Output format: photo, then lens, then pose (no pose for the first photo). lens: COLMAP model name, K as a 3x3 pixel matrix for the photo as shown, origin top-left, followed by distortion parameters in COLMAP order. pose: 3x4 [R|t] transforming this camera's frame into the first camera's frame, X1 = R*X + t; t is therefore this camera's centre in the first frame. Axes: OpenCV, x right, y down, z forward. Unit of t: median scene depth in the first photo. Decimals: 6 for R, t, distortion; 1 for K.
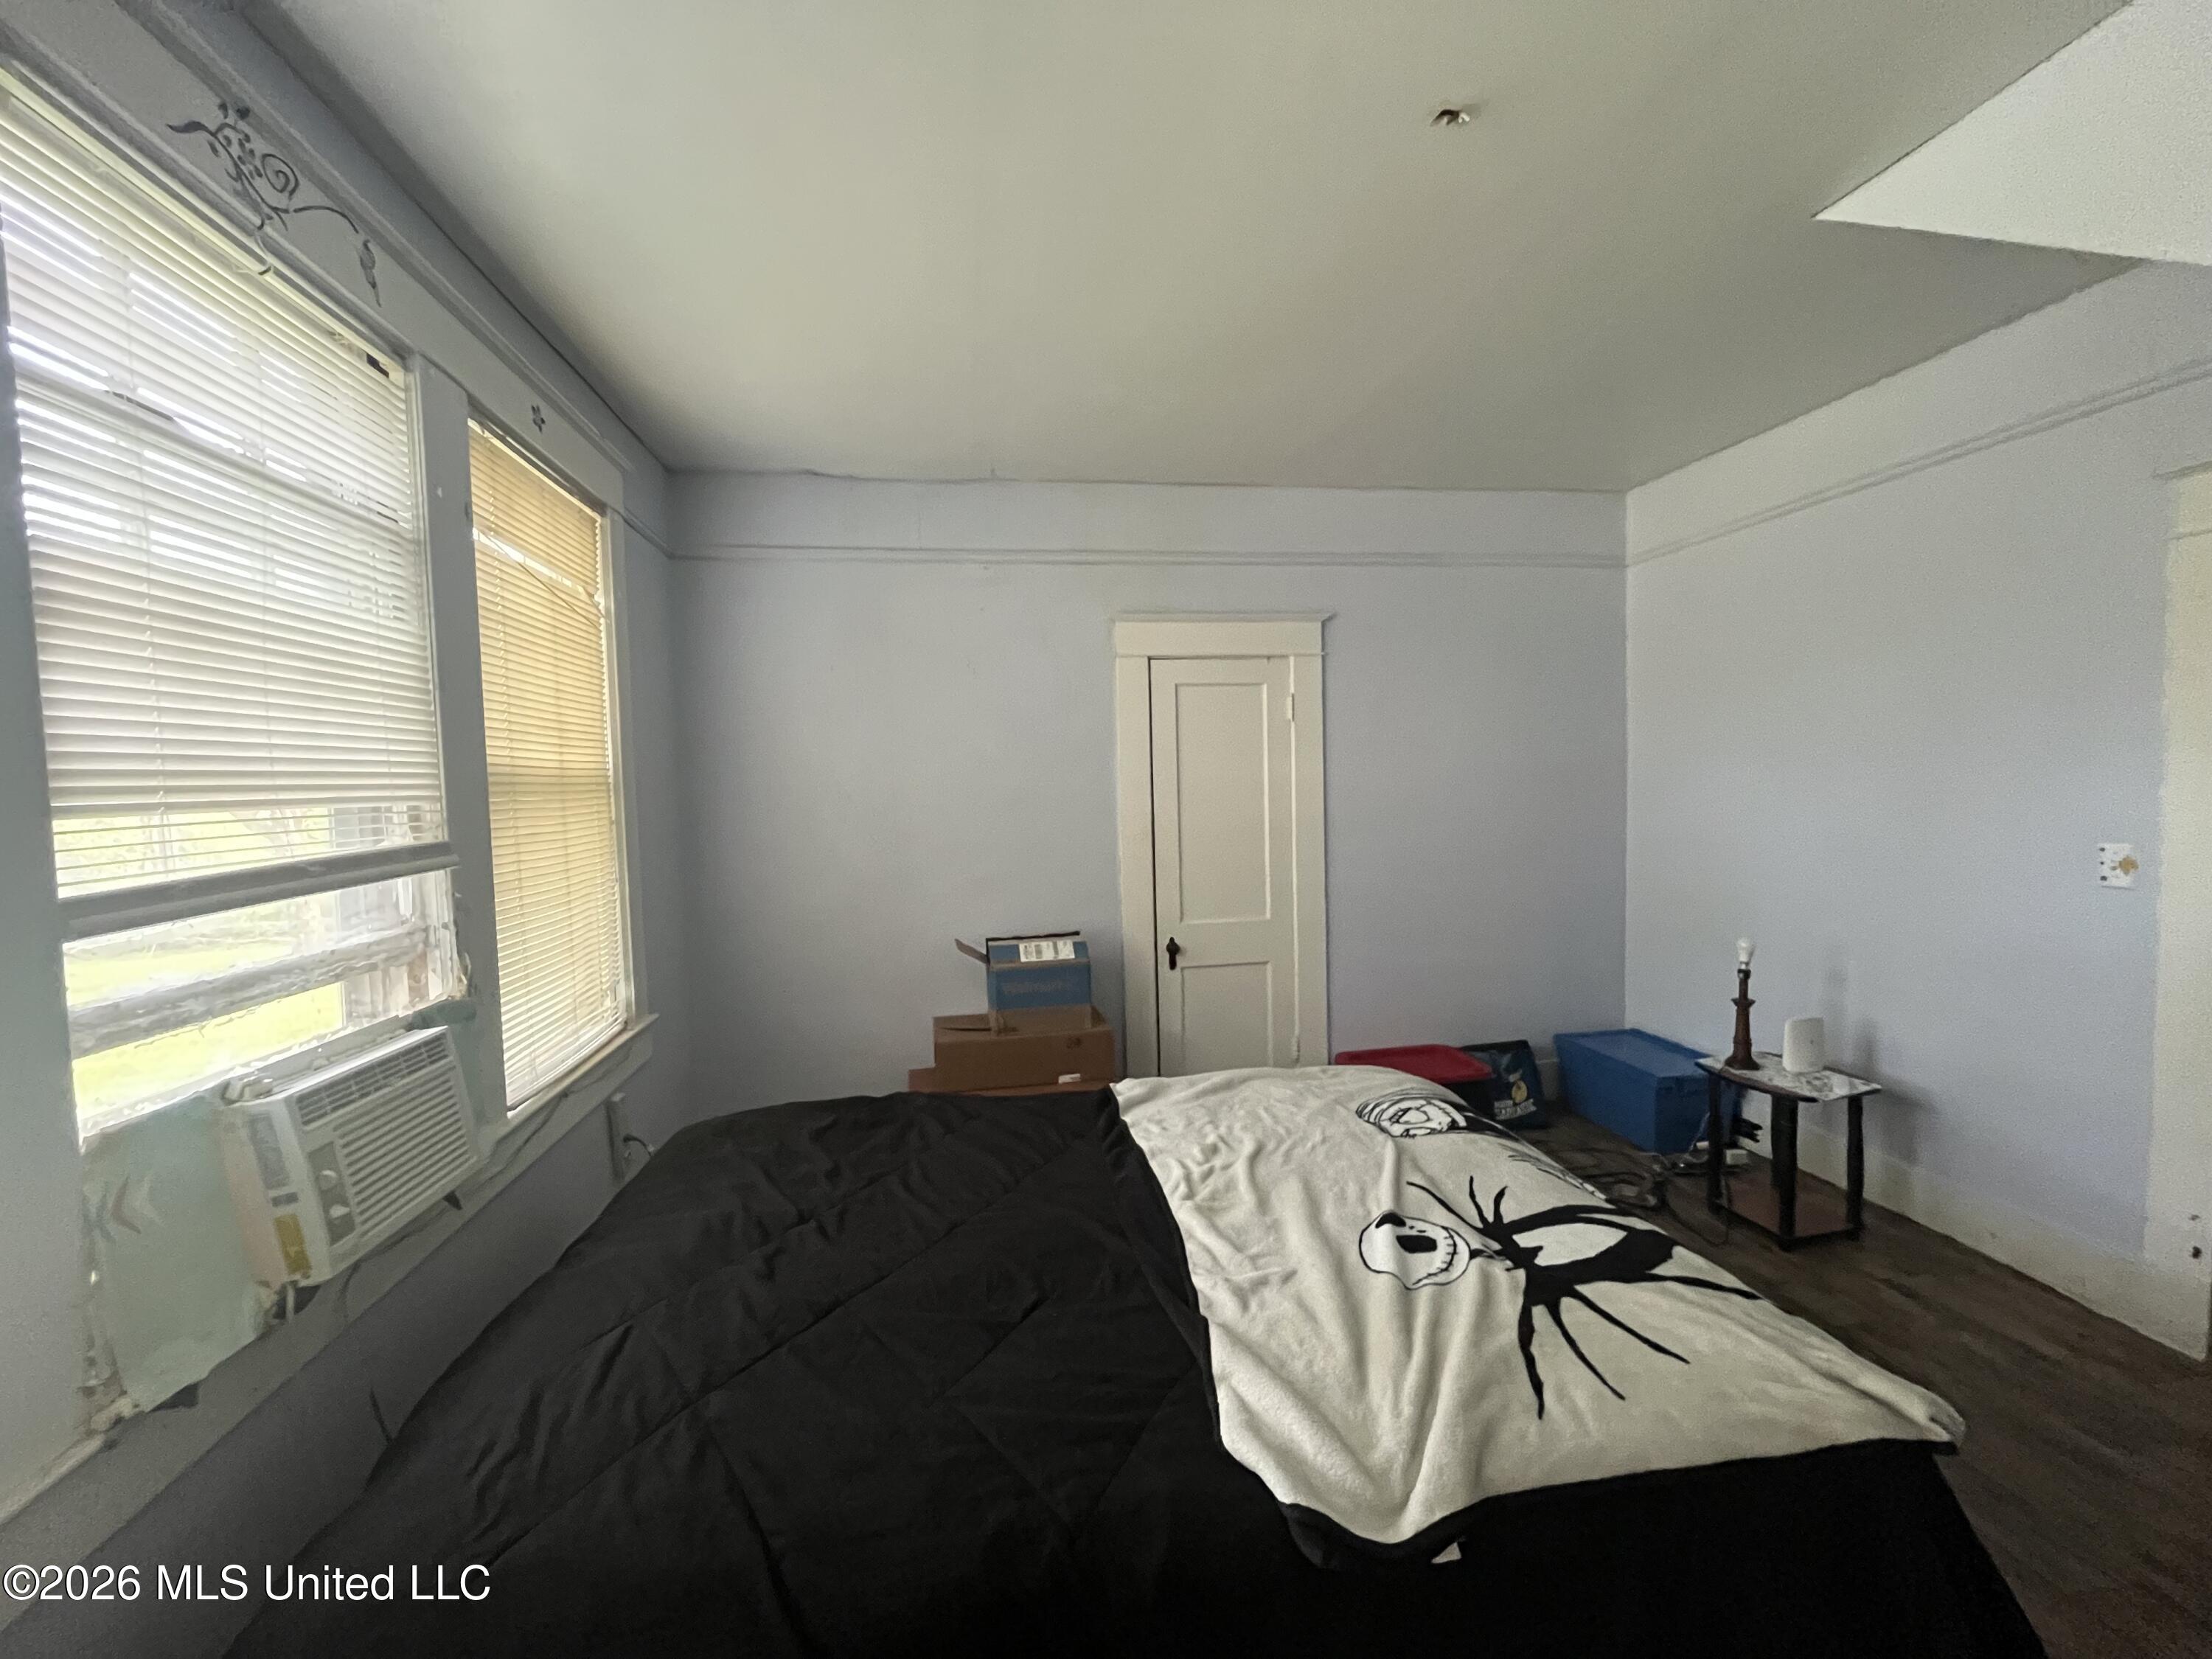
lens RADIAL K [[888.4, 0, 1110.4], [0, 888.4, 833.3], [0, 0, 1]] dist [-0.001888, -0.000022]
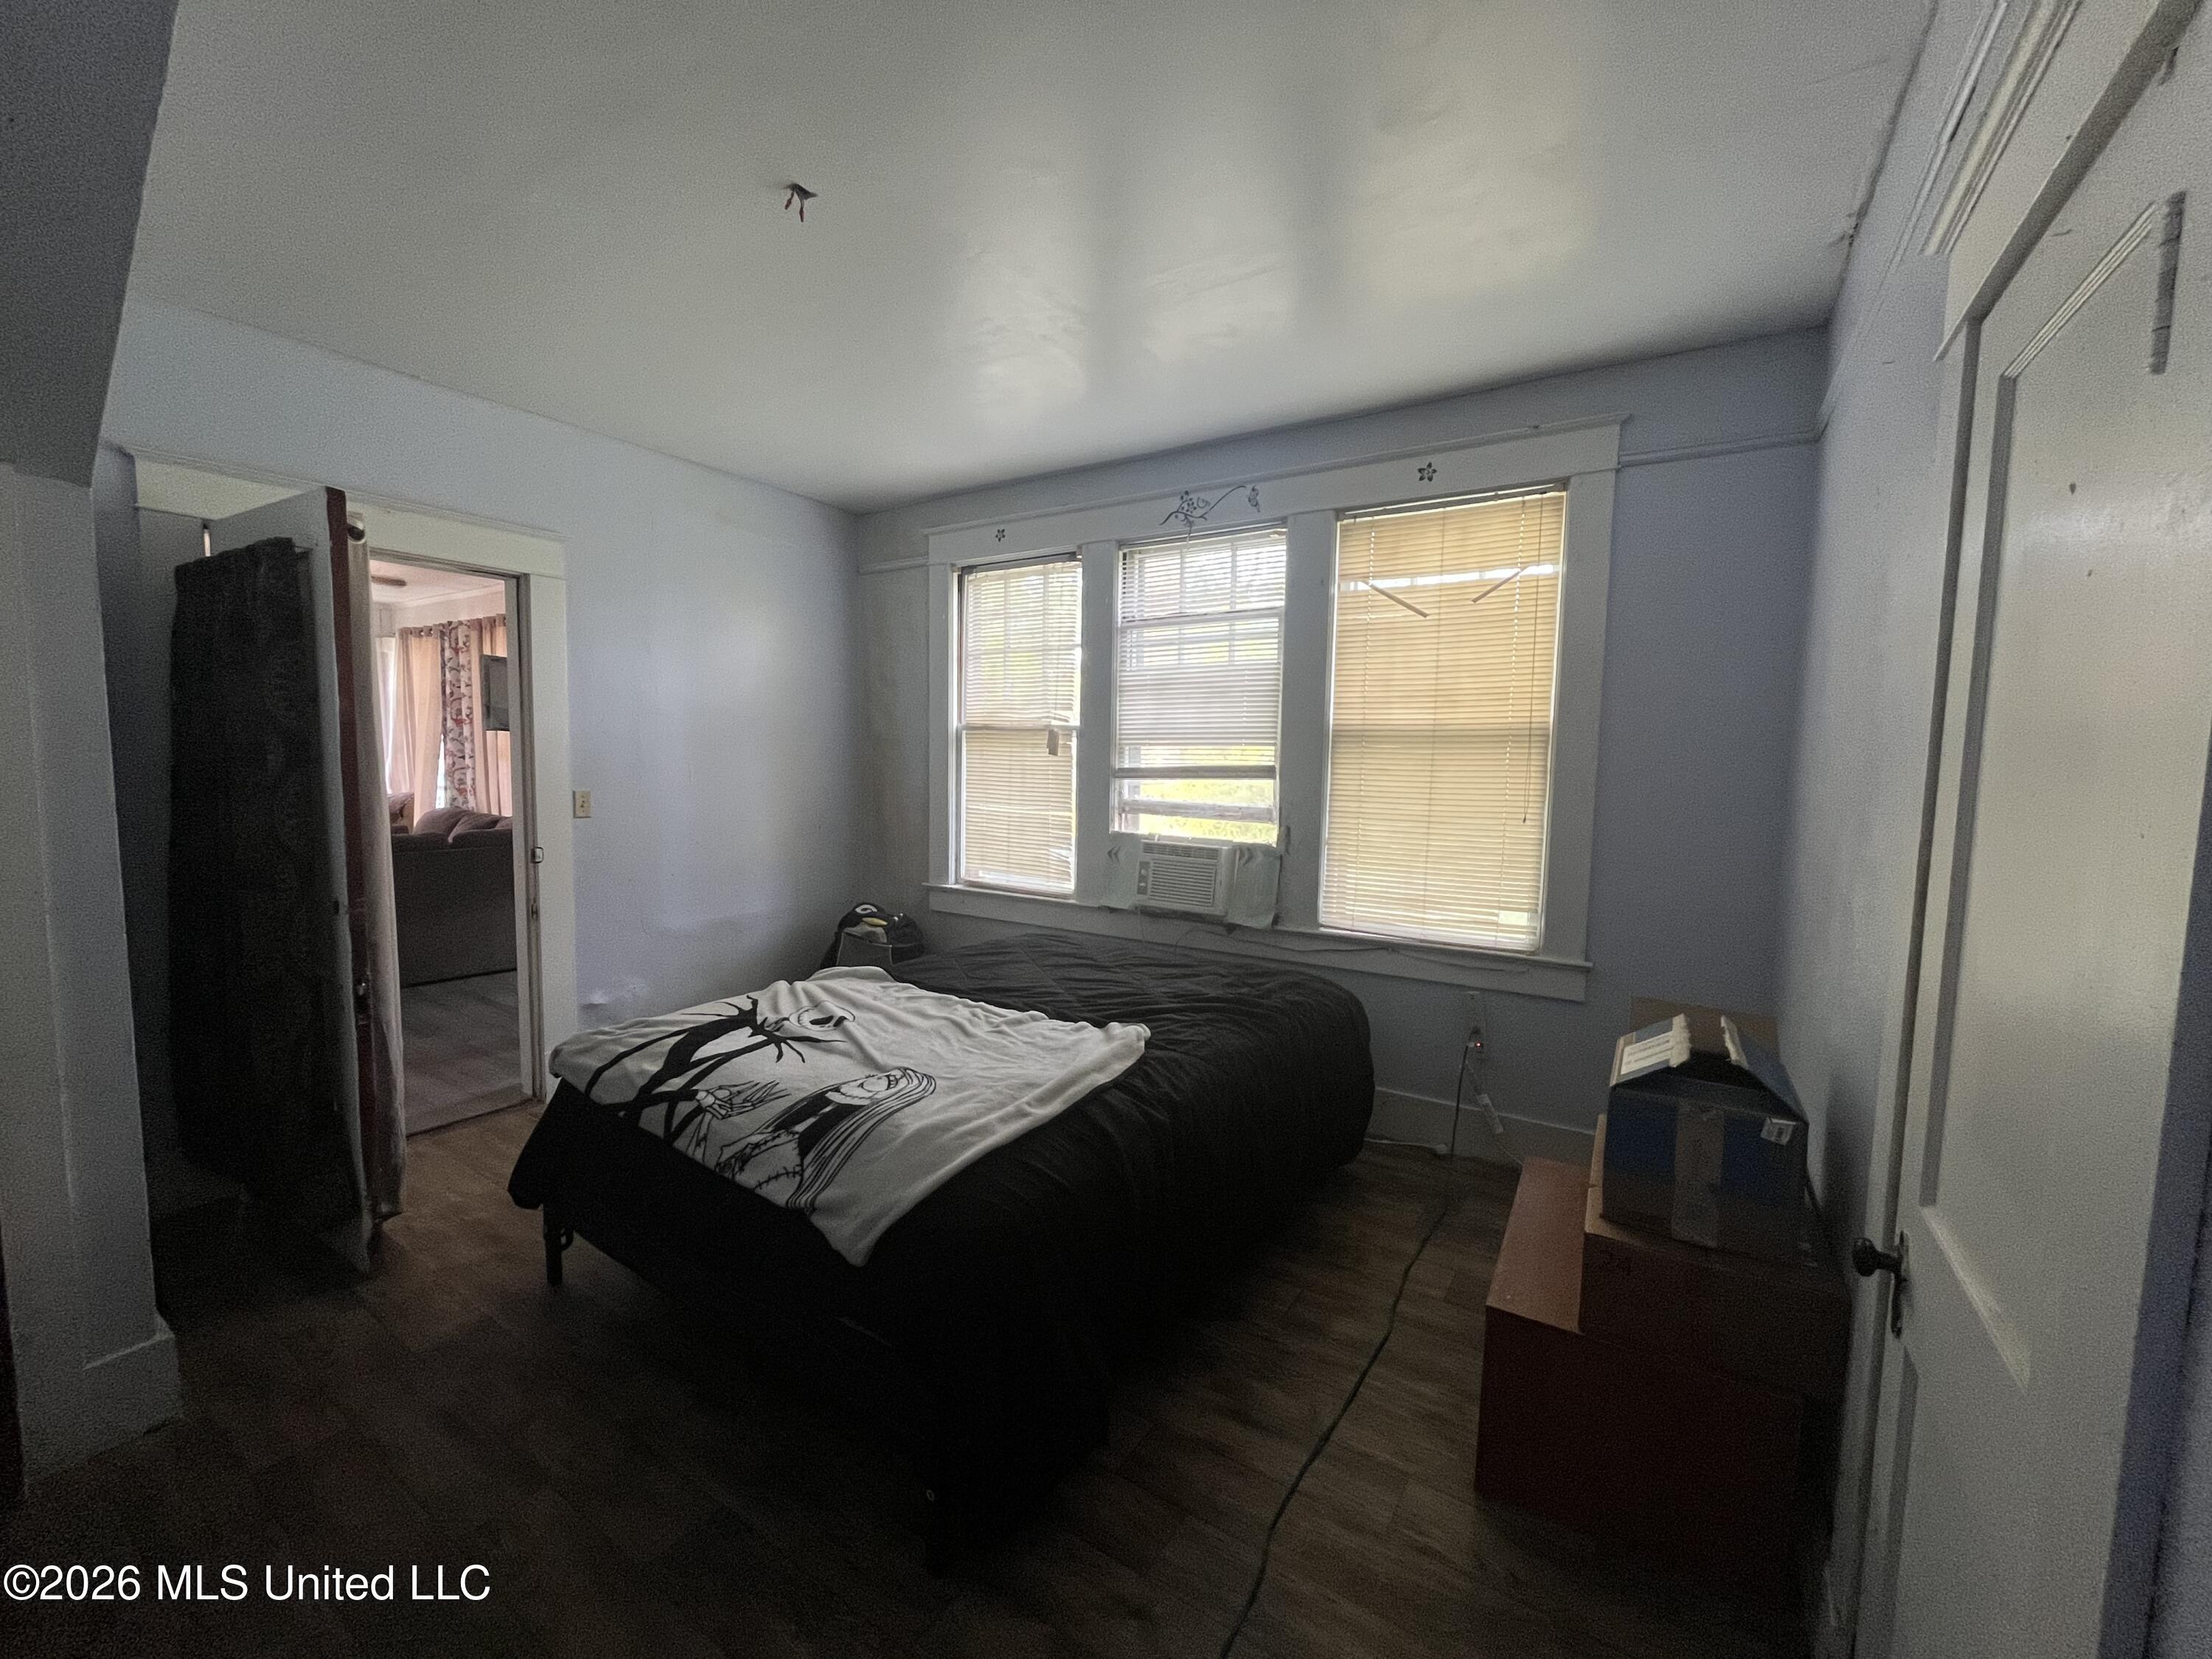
lens RADIAL K [[888.4, 0, 1111.2], [0, 888.4, 821.9], [0, 0, 1]] dist [-0.001888, -0.000022]
pose [[-0.659730, 0.083811, -0.746815, 1.202794], [-0.032327, 0.989677, 0.139623, -0.160990], [0.750808, 0.116256, -0.650210, 2.455570]]
